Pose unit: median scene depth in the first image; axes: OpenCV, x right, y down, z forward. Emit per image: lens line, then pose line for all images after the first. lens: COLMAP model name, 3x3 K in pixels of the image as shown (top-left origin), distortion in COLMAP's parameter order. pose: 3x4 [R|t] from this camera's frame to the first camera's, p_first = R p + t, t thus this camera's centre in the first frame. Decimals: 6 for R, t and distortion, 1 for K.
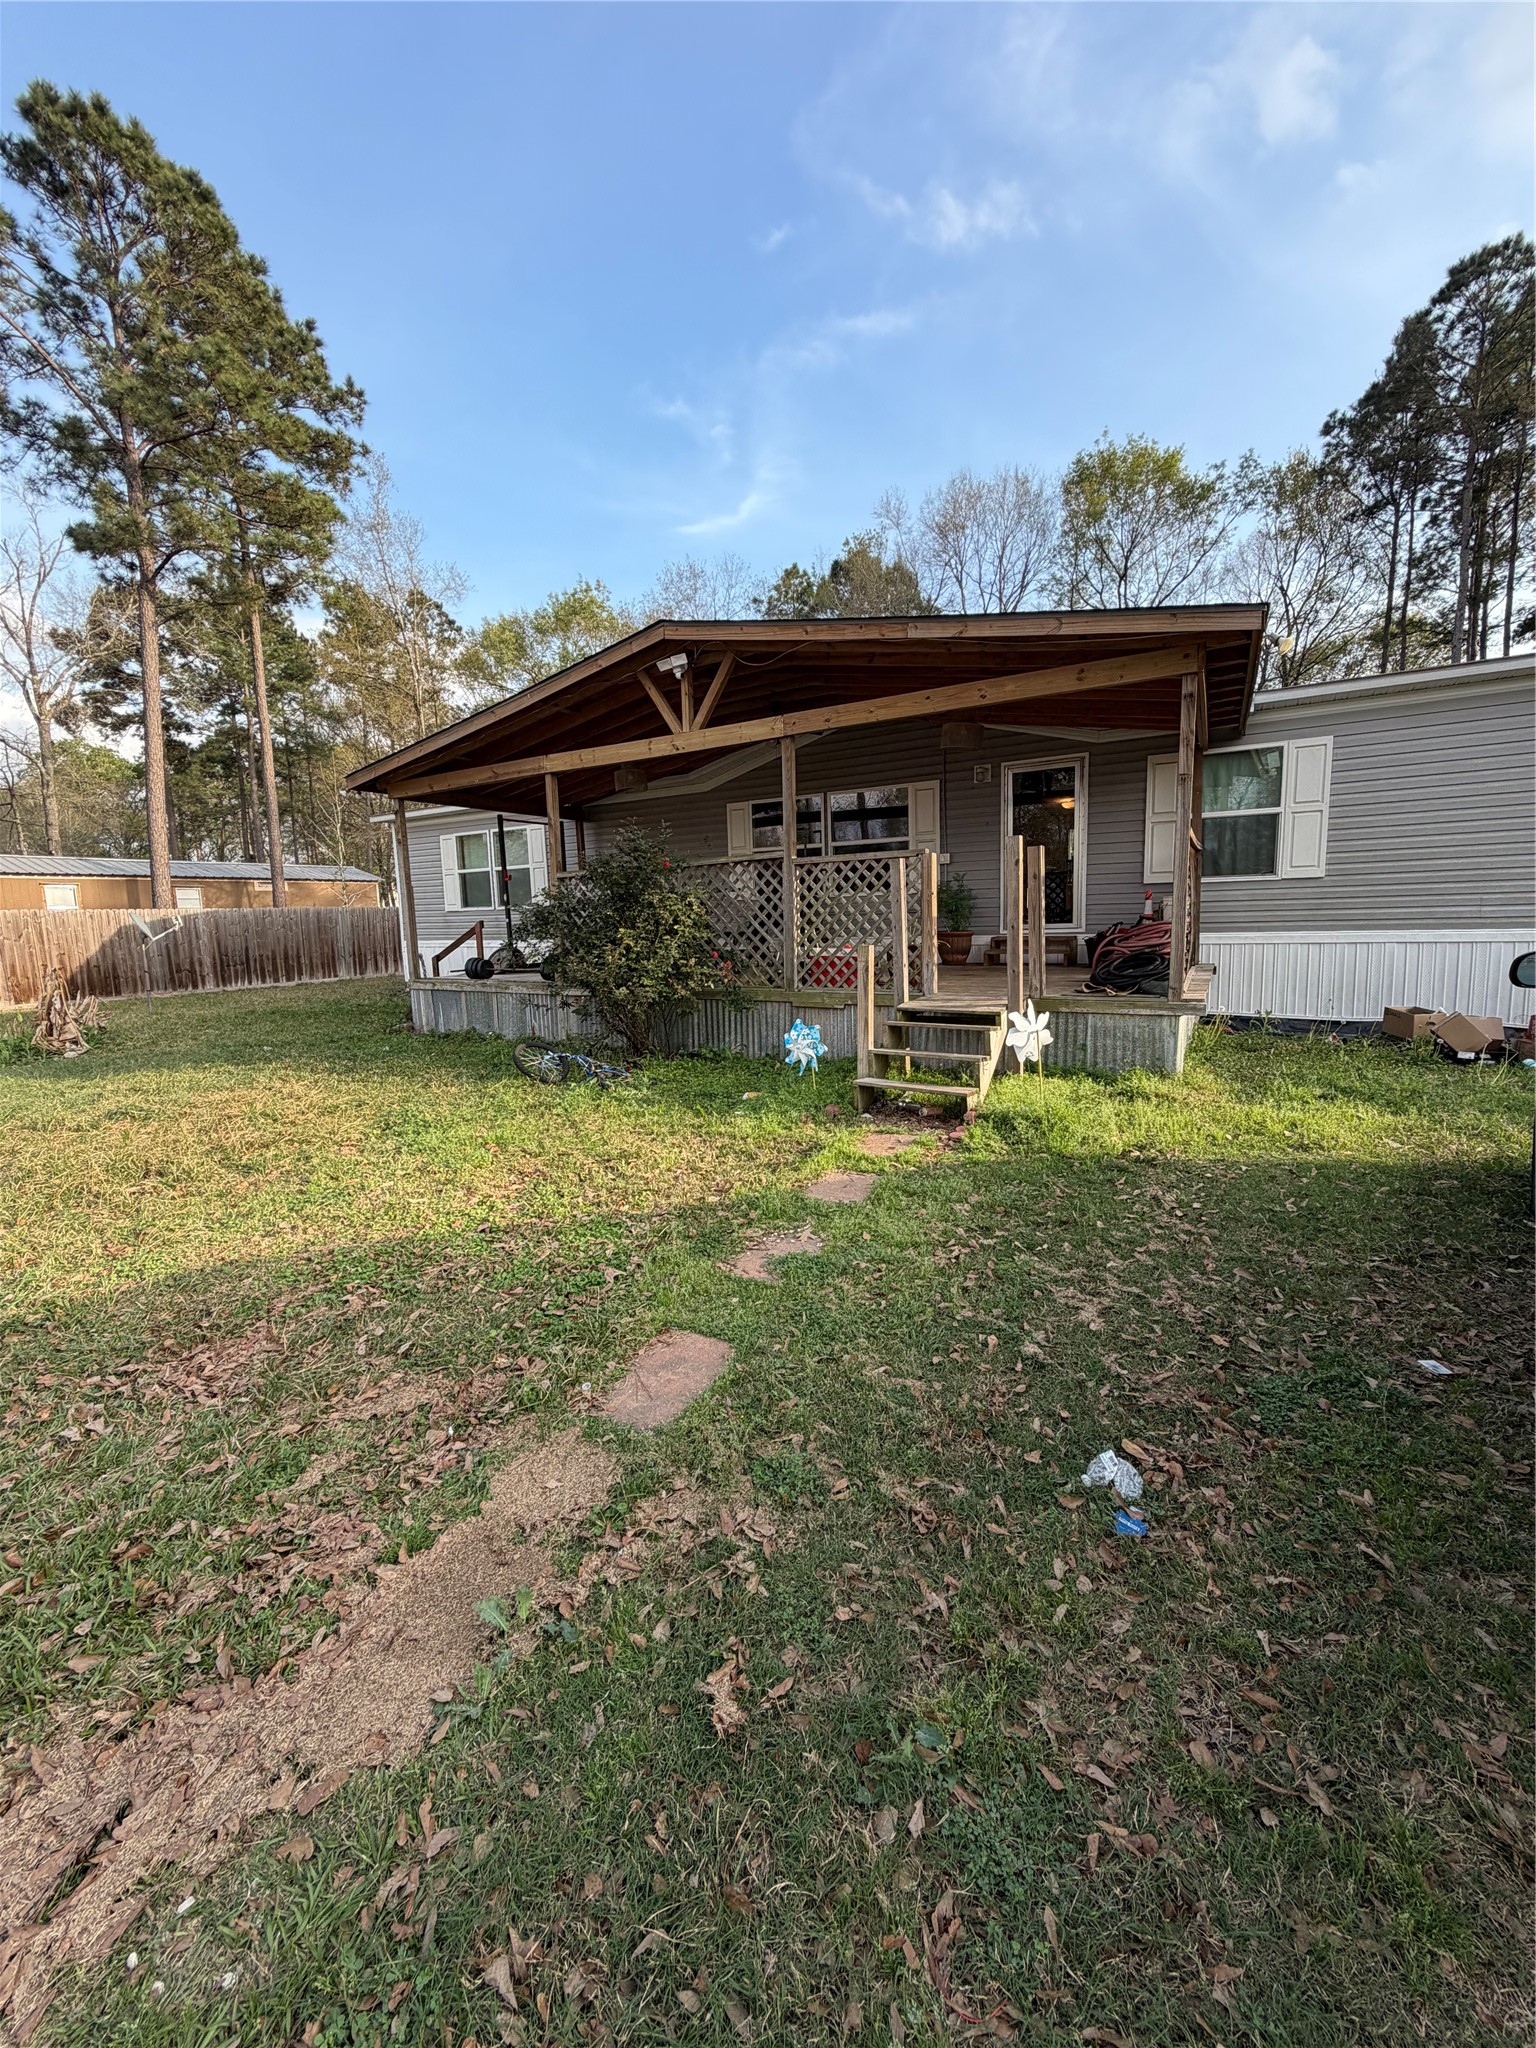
lens RADIAL K [[814.9, 0, 768.0], [0, 814.9, 1024.0], [0, 0, 1]] dist [0.003546, -0.000292]
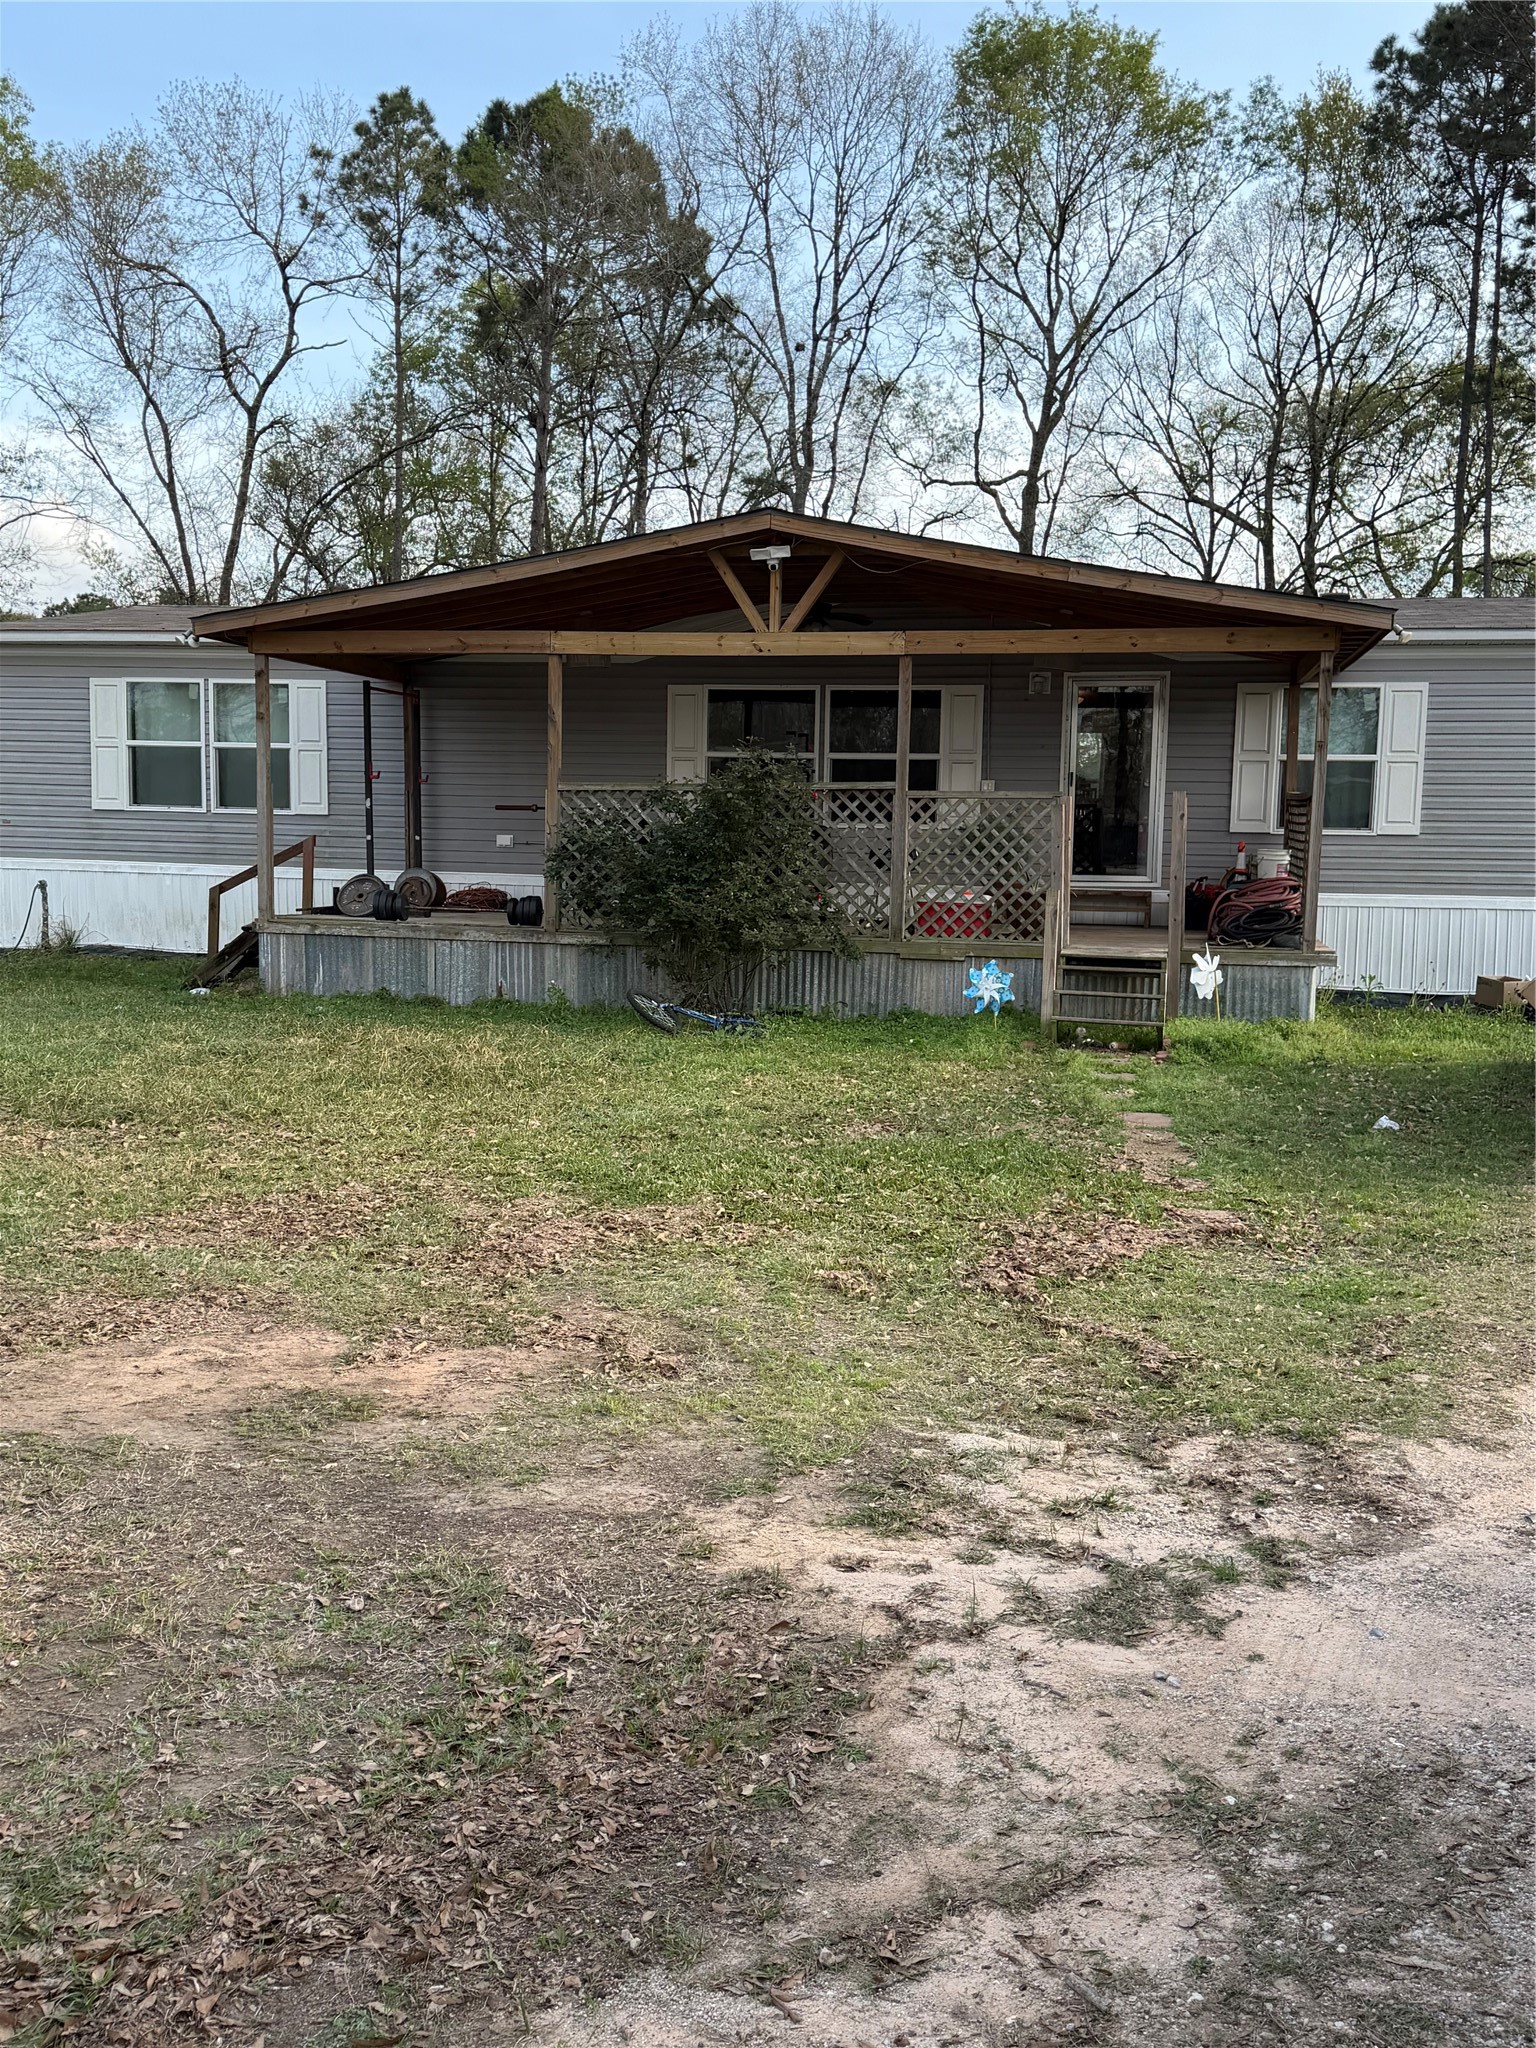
lens RADIAL K [[1951.5, 0, 768.0], [0, 1951.5, 1024.0], [0, 0, 1]] dist [0.181257, -0.311831]
pose [[0.951287, 0.017977, 0.307781, -0.672271], [-0.006192, 0.999211, -0.039226, 0.118513], [-0.308244, 0.035409, 0.950648, -0.853041]]
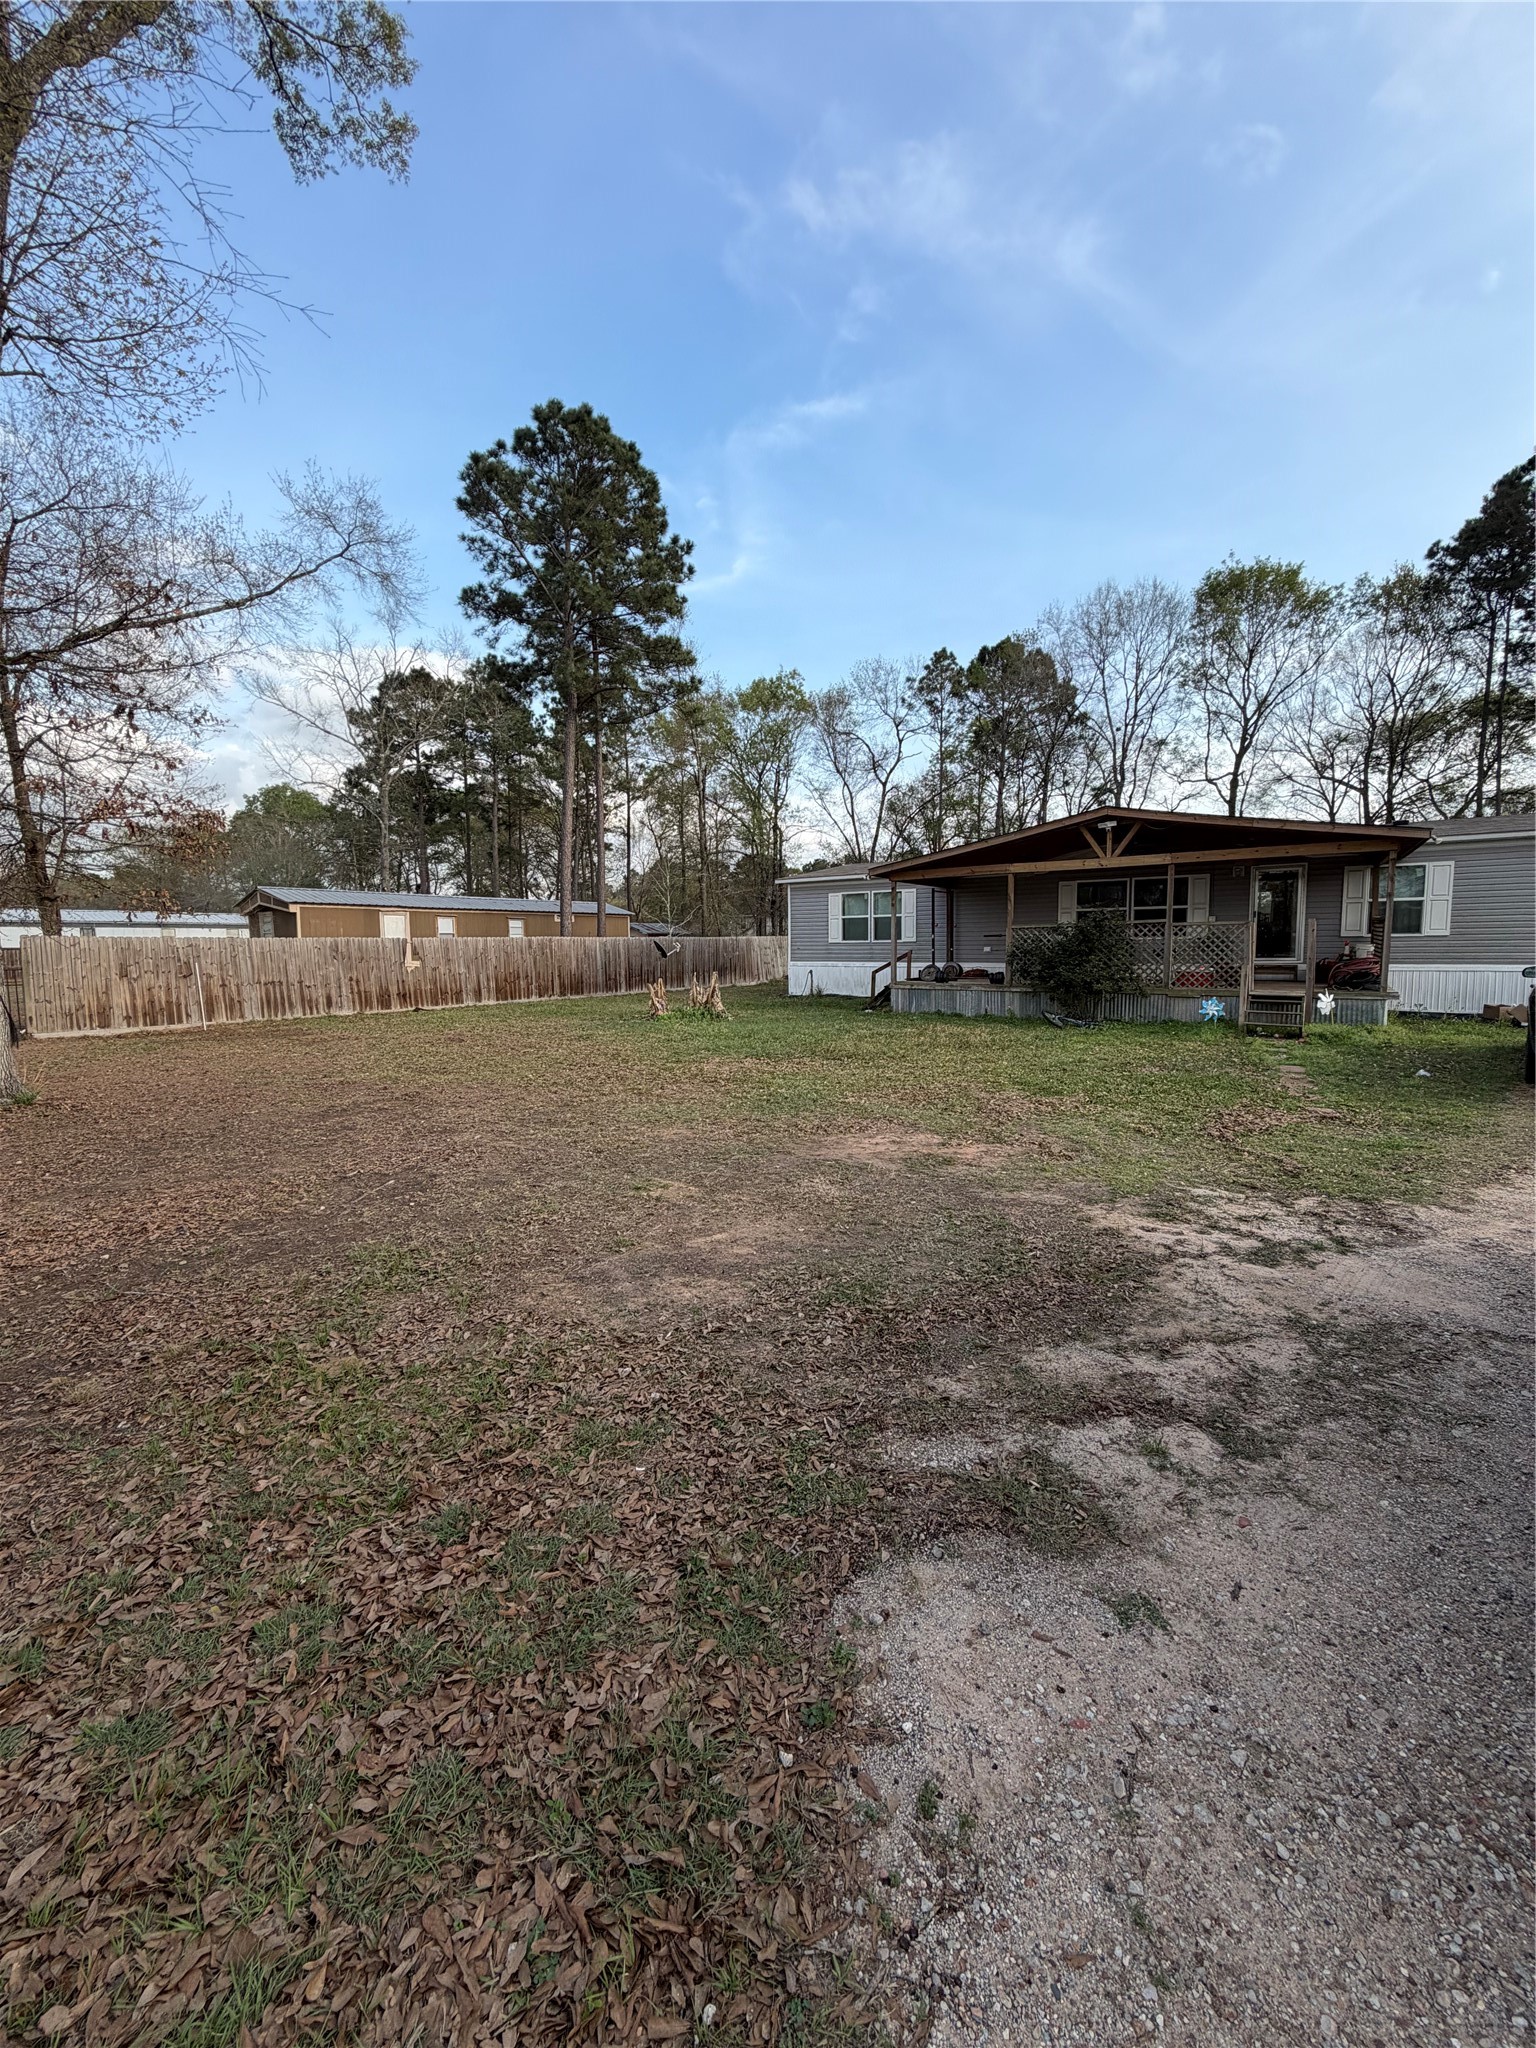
lens RADIAL K [[814.9, 0, 768.0], [0, 814.9, 1024.0], [0, 0, 1]] dist [0.003546, -0.000292]
pose [[0.997003, 0.025597, -0.073005, -0.711854], [-0.028200, 0.998994, -0.034854, 0.127307], [0.072039, 0.036808, 0.996722, -0.941094]]
